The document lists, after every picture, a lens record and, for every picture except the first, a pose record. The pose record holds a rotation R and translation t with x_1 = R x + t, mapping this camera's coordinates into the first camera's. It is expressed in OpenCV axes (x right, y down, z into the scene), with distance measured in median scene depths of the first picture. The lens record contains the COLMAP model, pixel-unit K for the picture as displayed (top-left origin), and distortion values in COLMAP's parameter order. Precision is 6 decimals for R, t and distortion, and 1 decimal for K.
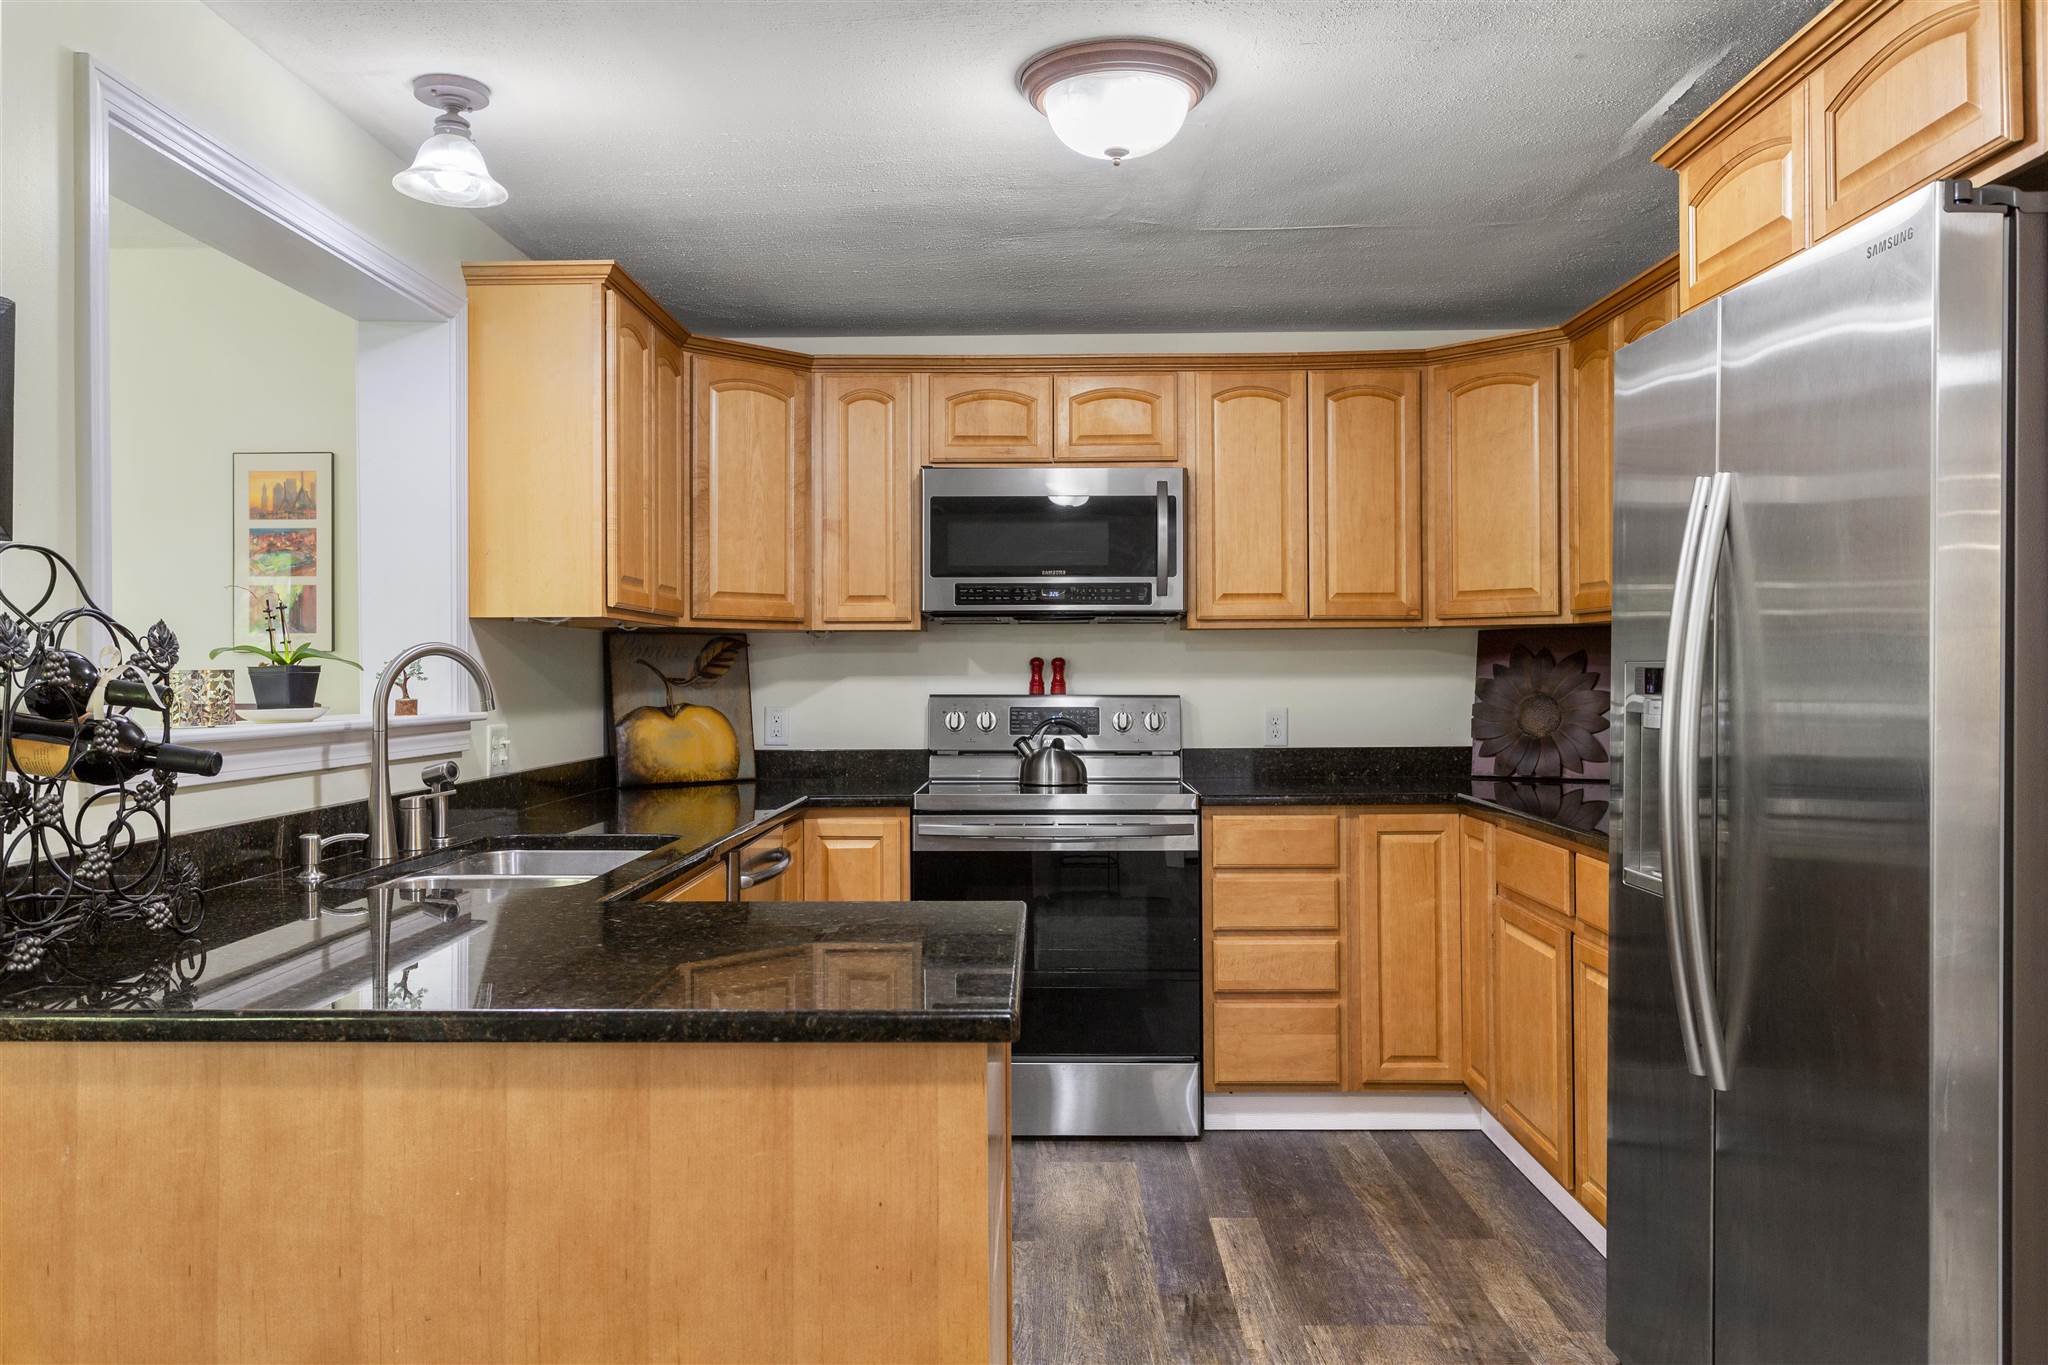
lens RADIAL K [[1500.5, 0, 1020.0], [0, 1500.5, 666.2], [0, 0, 1]] dist [0.001743, 0.006991]
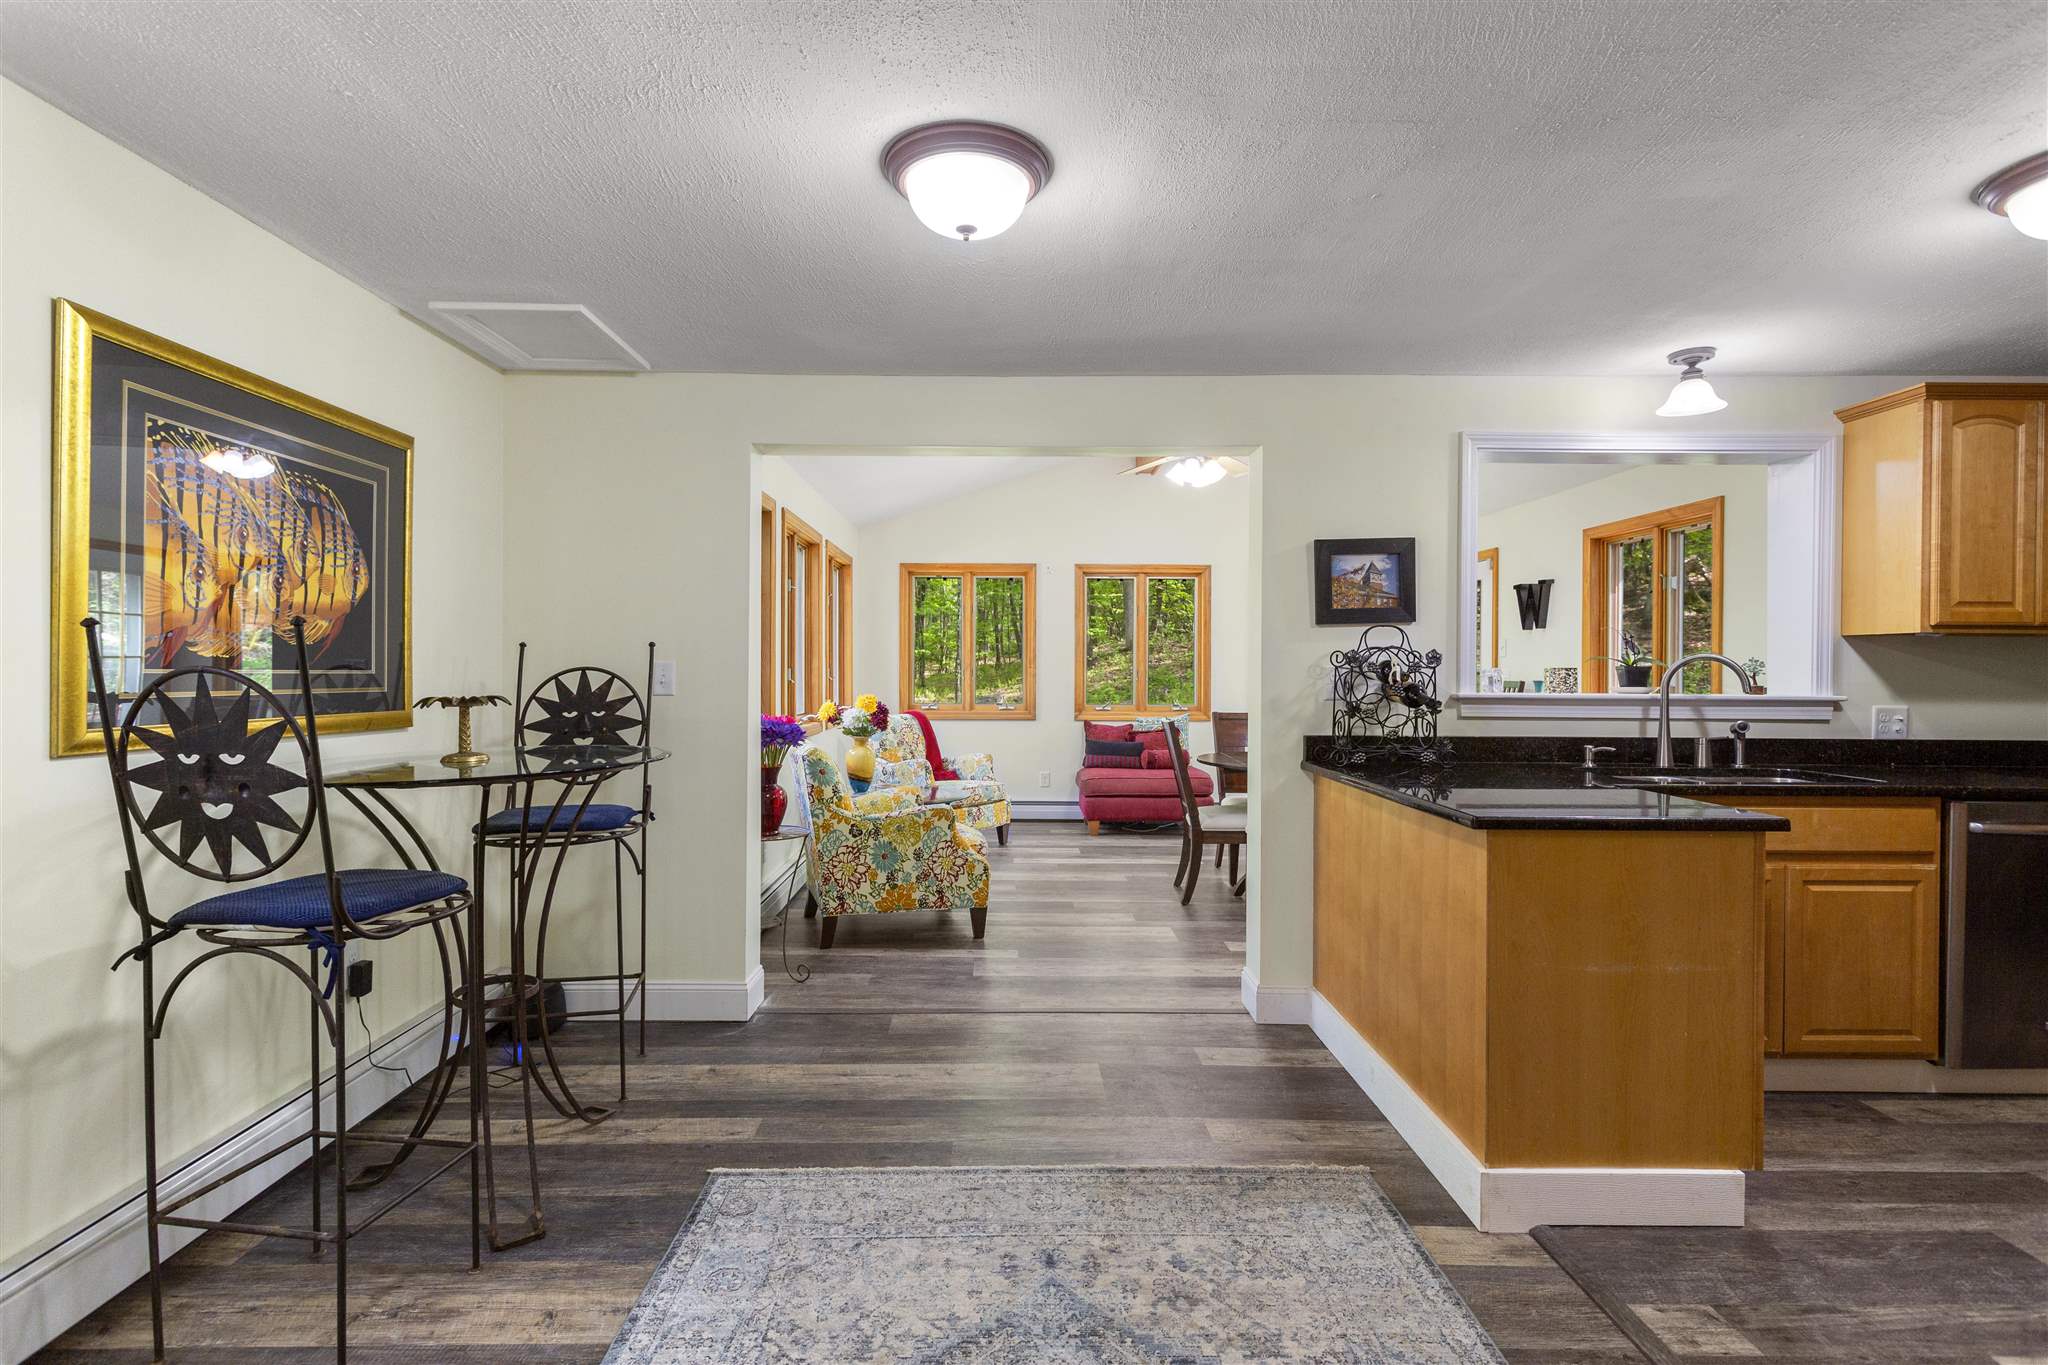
lens RADIAL K [[976.9, 0, 1017.8], [0, 976.9, 676.3], [0, 0, 1]] dist [-0.003172, 0.003573]
pose [[0.033037, 0.013198, -0.999367, 0.570788], [-0.002008, 0.999912, 0.013139, -0.001192], [0.999452, 0.001572, 0.033060, 0.095150]]
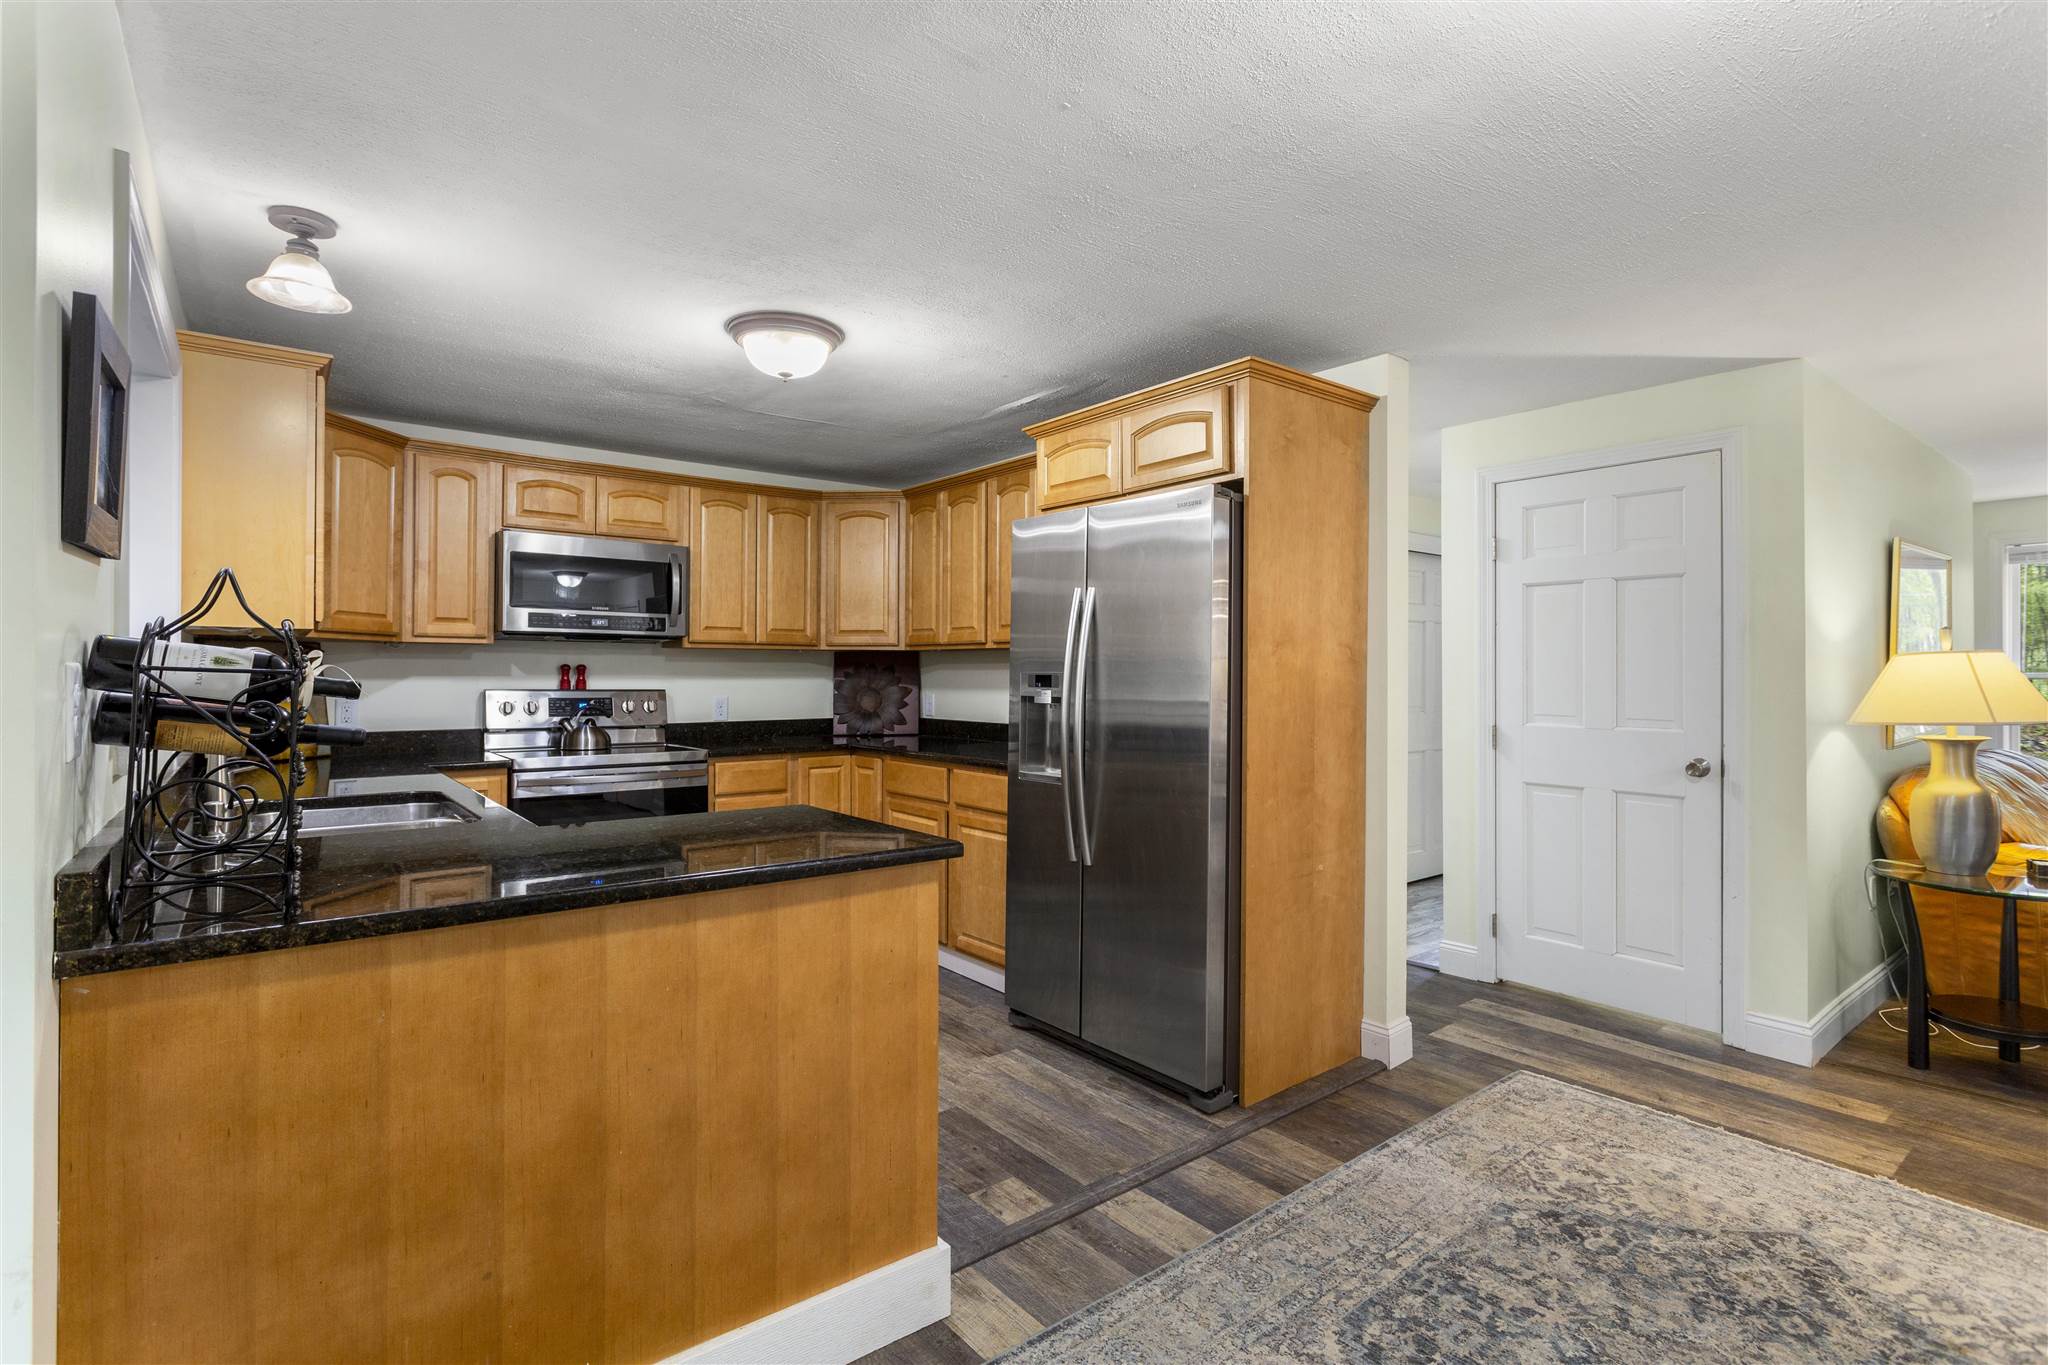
lens RADIAL K [[976.9, 0, 1020.4], [0, 976.9, 672.0], [0, 0, 1]] dist [-0.003172, 0.003573]
pose [[0.770122, 0.008927, 0.637835, -0.311341], [-0.008612, 0.999956, -0.003597, 0.001688], [-0.637839, -0.002723, 0.770165, -0.028156]]
